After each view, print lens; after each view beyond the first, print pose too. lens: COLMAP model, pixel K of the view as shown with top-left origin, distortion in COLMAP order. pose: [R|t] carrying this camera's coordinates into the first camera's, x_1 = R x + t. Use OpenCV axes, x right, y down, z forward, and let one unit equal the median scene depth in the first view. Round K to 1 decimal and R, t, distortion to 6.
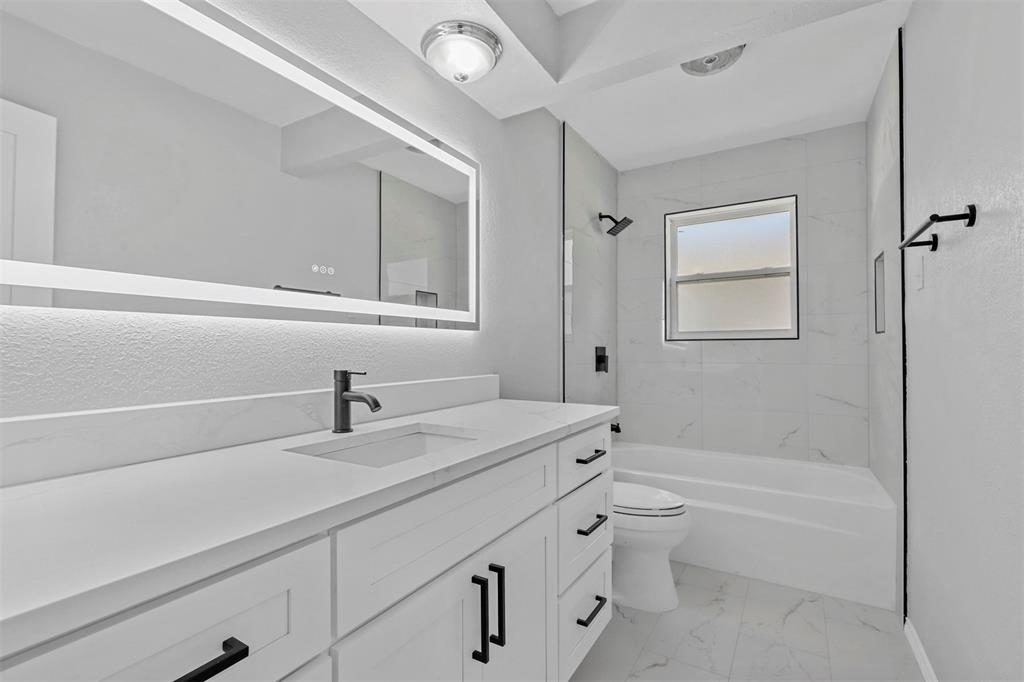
lens RADIAL K [[466.2, 0, 505.1], [0, 466.2, 343.2], [0, 0, 1]] dist [0.008926, -0.002362]
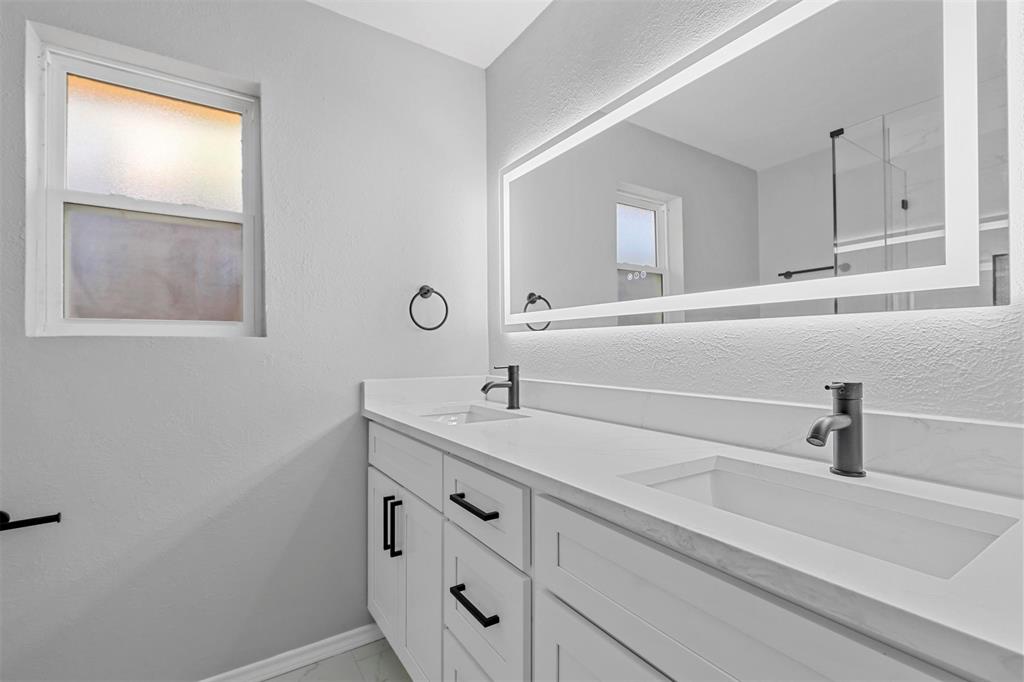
lens RADIAL K [[466.2, 0, 505.4], [0, 466.2, 343.2], [0, 0, 1]] dist [0.008926, -0.002362]
pose [[-0.439165, -0.010002, -0.898351, 0.639813], [0.008153, 0.999852, -0.015117, 0.008670], [0.898369, -0.013963, -0.439019, 1.100675]]
